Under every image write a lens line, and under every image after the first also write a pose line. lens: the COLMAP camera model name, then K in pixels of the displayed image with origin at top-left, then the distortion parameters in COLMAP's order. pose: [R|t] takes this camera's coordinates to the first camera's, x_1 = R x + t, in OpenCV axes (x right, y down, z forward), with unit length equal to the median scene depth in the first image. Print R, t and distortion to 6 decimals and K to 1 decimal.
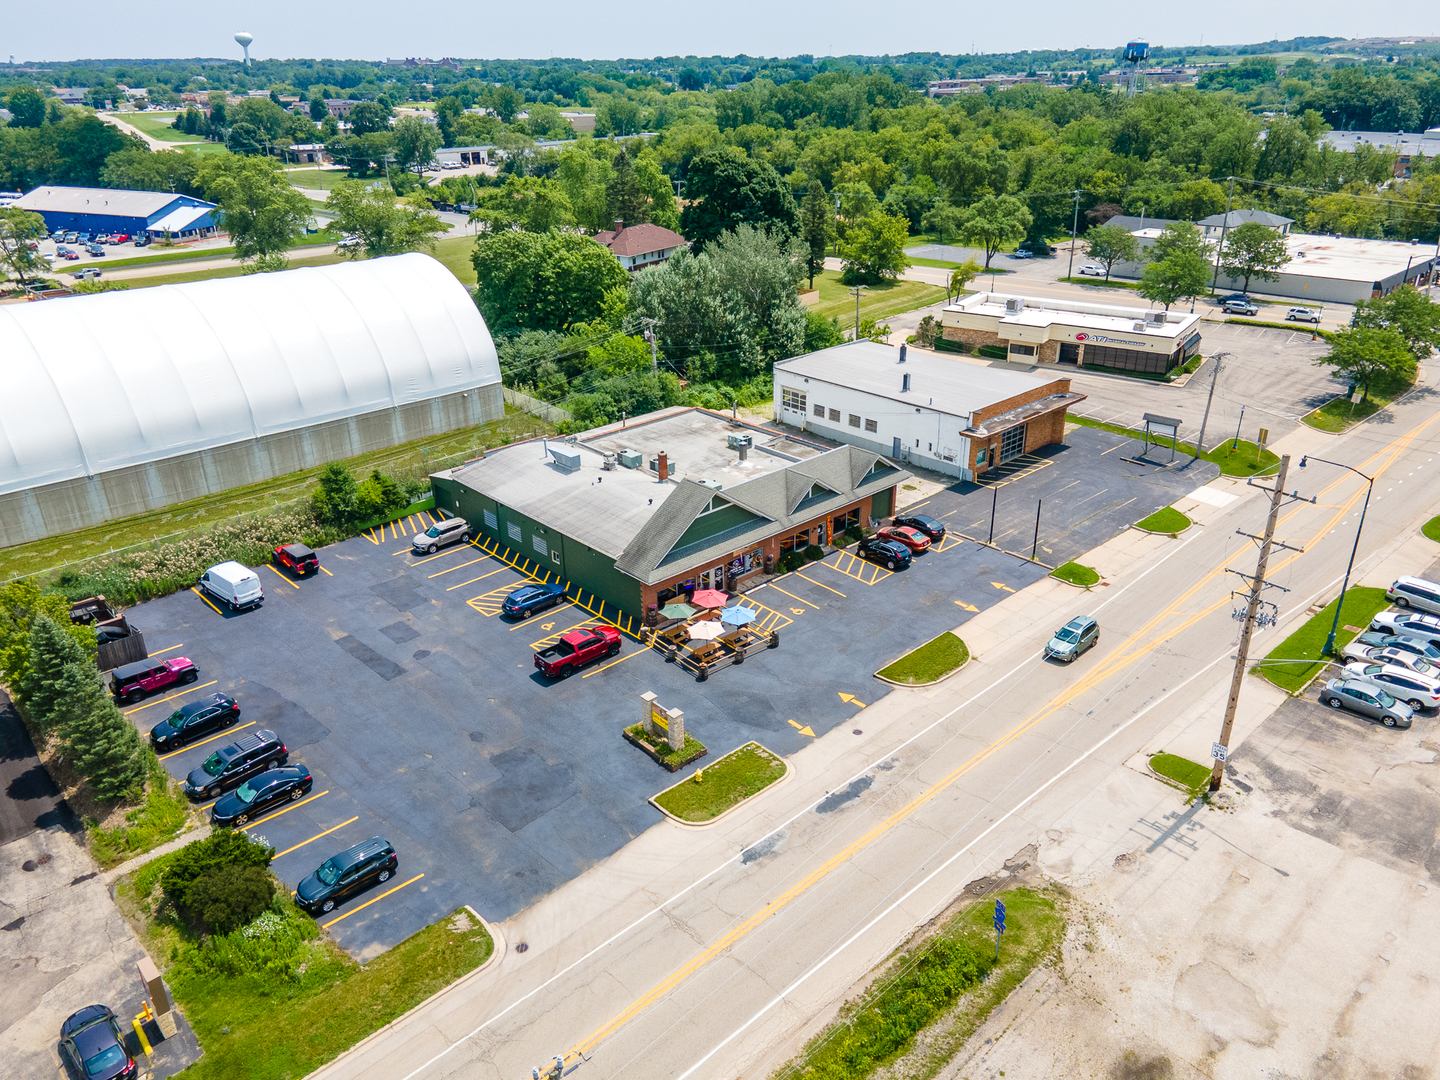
lens RADIAL K [[1039.8, 0, 720.0], [0, 1039.8, 540.0], [0, 0, 1]] dist [0.006169, 0.058919]
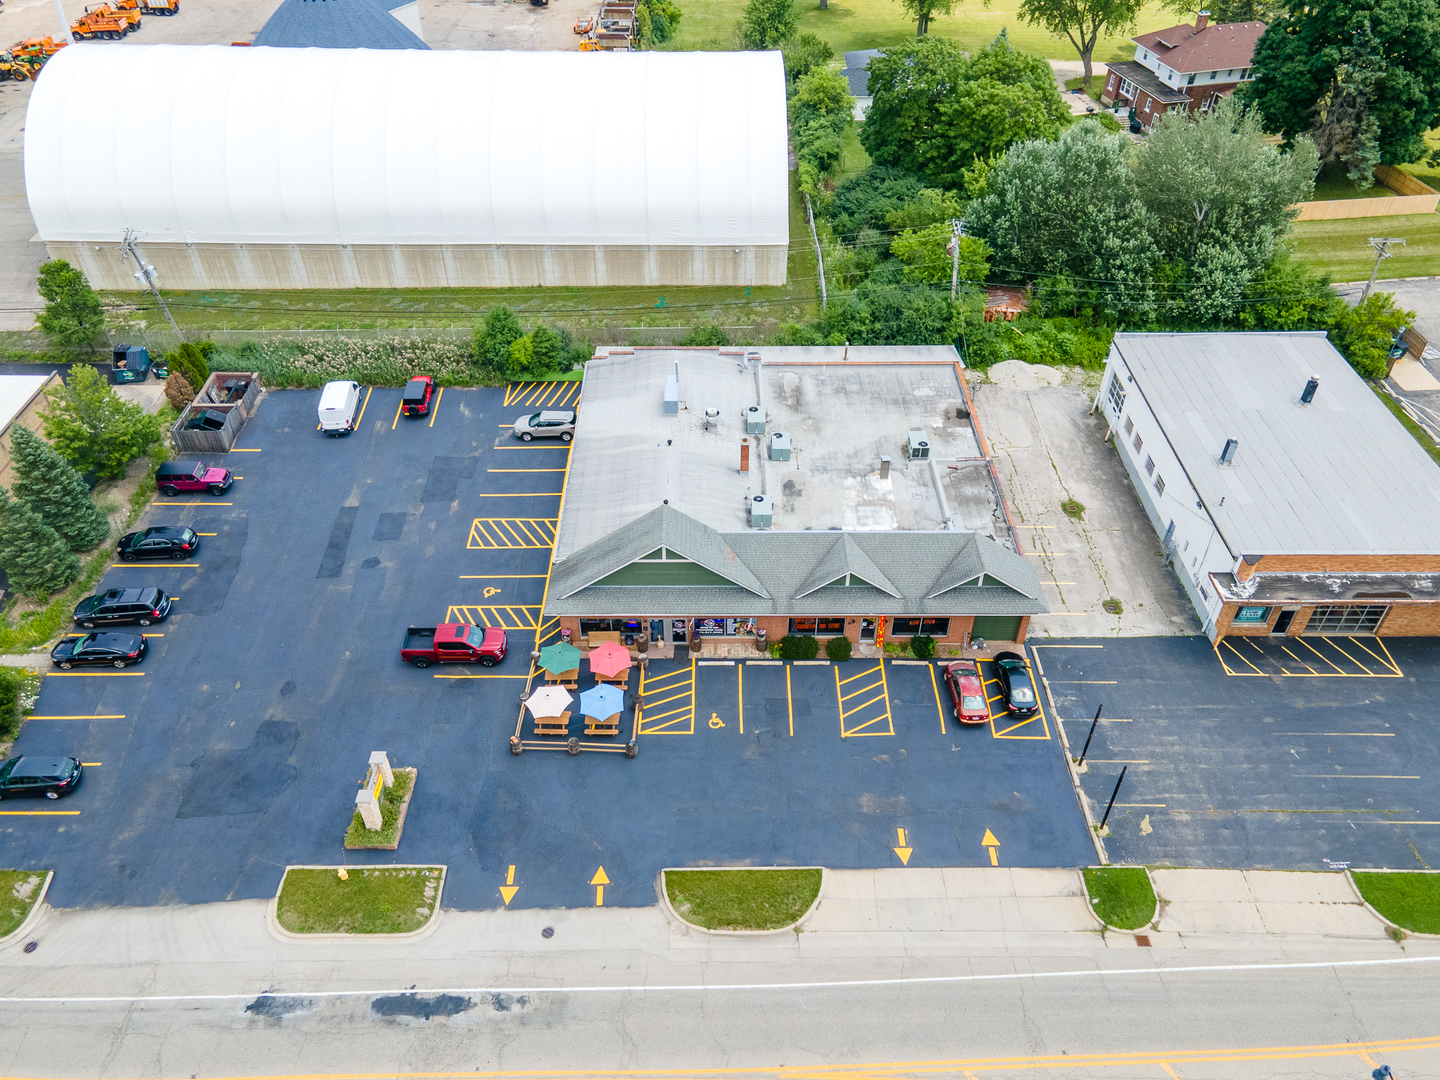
lens RADIAL K [[1051.3, 0, 728.5], [0, 1051.3, 541.4], [0, 0, 1]] dist [0.004910, 0.056920]
pose [[0.739754, 0.450744, -0.499594, 0.407906], [-0.294173, 0.884404, 0.362343, -0.334255], [0.605167, -0.121078, 0.786838, 0.396192]]
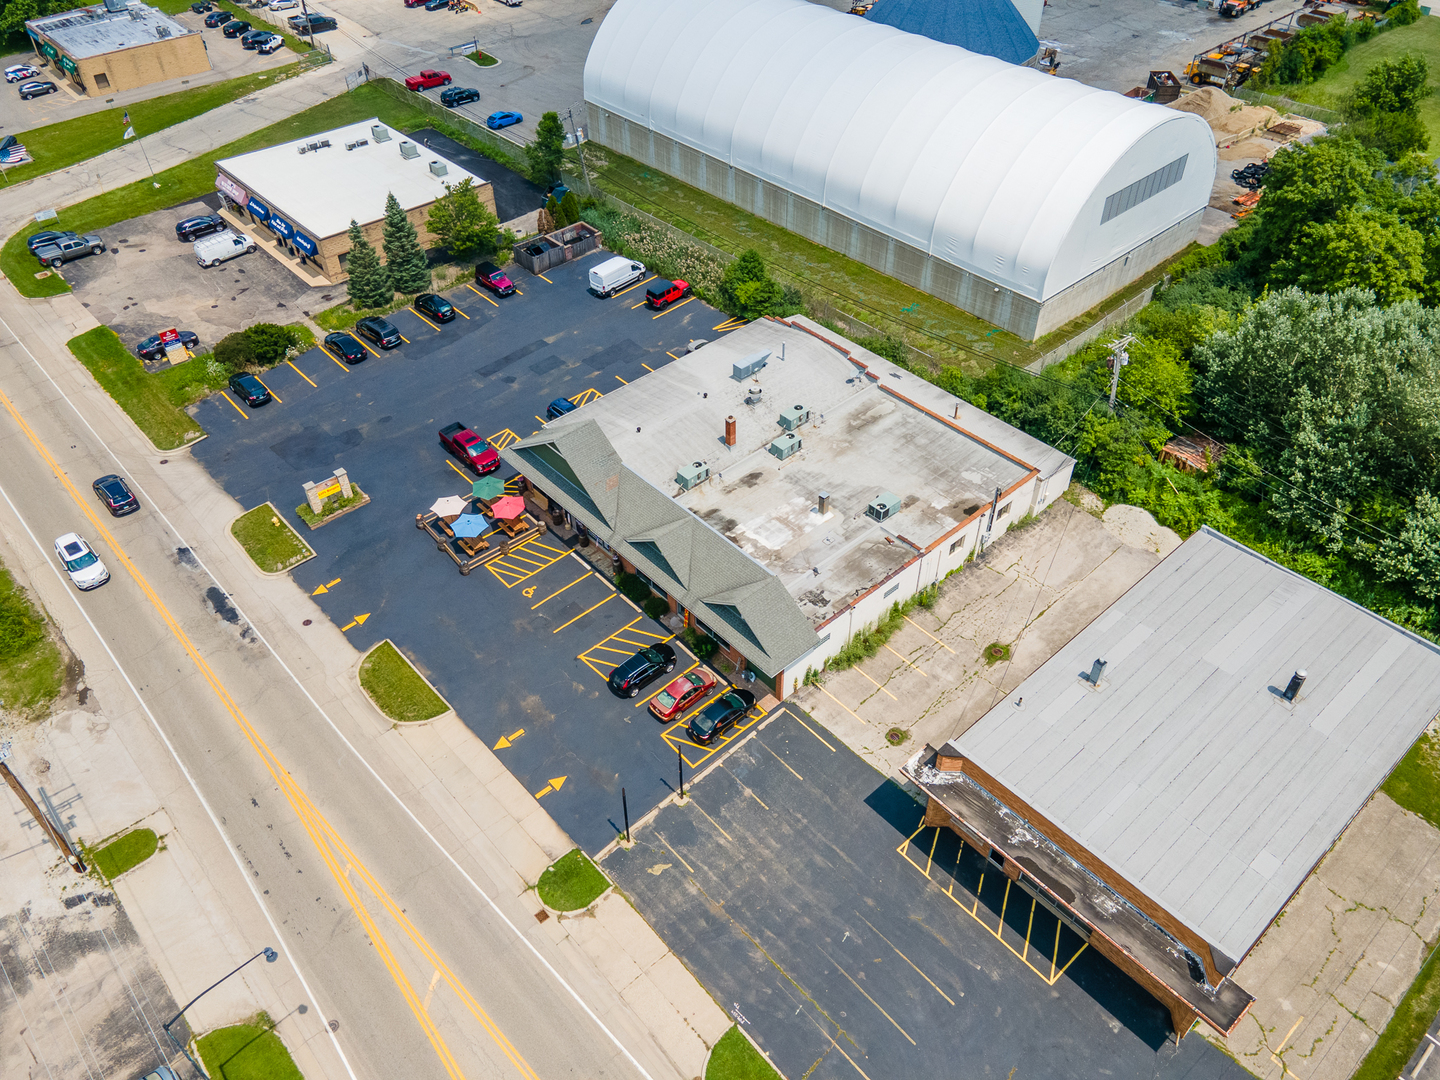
lens RADIAL K [[1051.3, 0, 728.5], [0, 1051.3, 541.4], [0, 0, 1]] dist [0.004910, 0.056920]
pose [[-0.005286, 0.685656, -0.727907, 0.729819], [-0.414924, 0.660794, 0.625452, -0.628011], [0.909841, 0.305332, 0.281002, 0.868519]]
